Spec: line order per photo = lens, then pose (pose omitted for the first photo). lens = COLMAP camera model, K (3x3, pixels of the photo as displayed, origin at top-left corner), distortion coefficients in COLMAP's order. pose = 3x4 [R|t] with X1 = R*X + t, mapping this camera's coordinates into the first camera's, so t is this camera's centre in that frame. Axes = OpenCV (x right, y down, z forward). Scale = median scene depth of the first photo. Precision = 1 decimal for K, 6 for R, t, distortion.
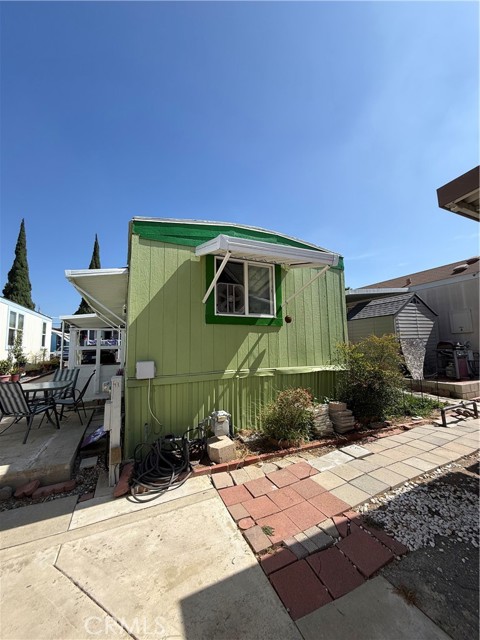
lens RADIAL K [[255.8, 0, 241.1], [0, 255.8, 318.1], [0, 0, 1]] dist [-0.004657, -0.000115]
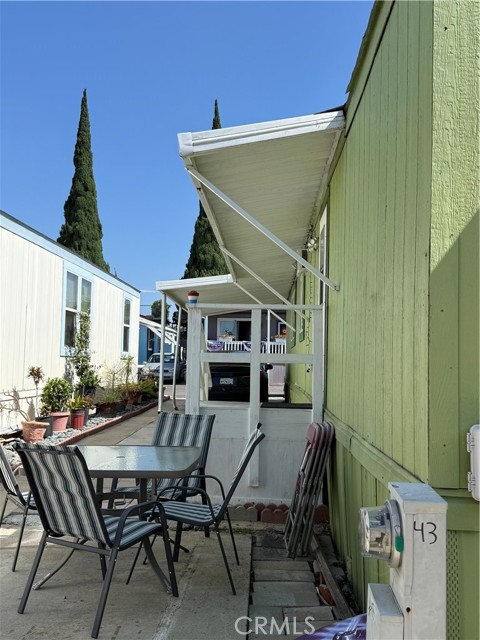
lens RADIAL K [[634.6, 0, 240.7], [0, 634.6, 320.5], [0, 0, 1]] dist [0.071389, 0.000000]
pose [[0.888576, 0.007910, -0.458661, -0.094281], [0.012386, 0.999073, 0.041227, 0.014501], [0.458562, -0.042314, 0.887654, 0.112784]]
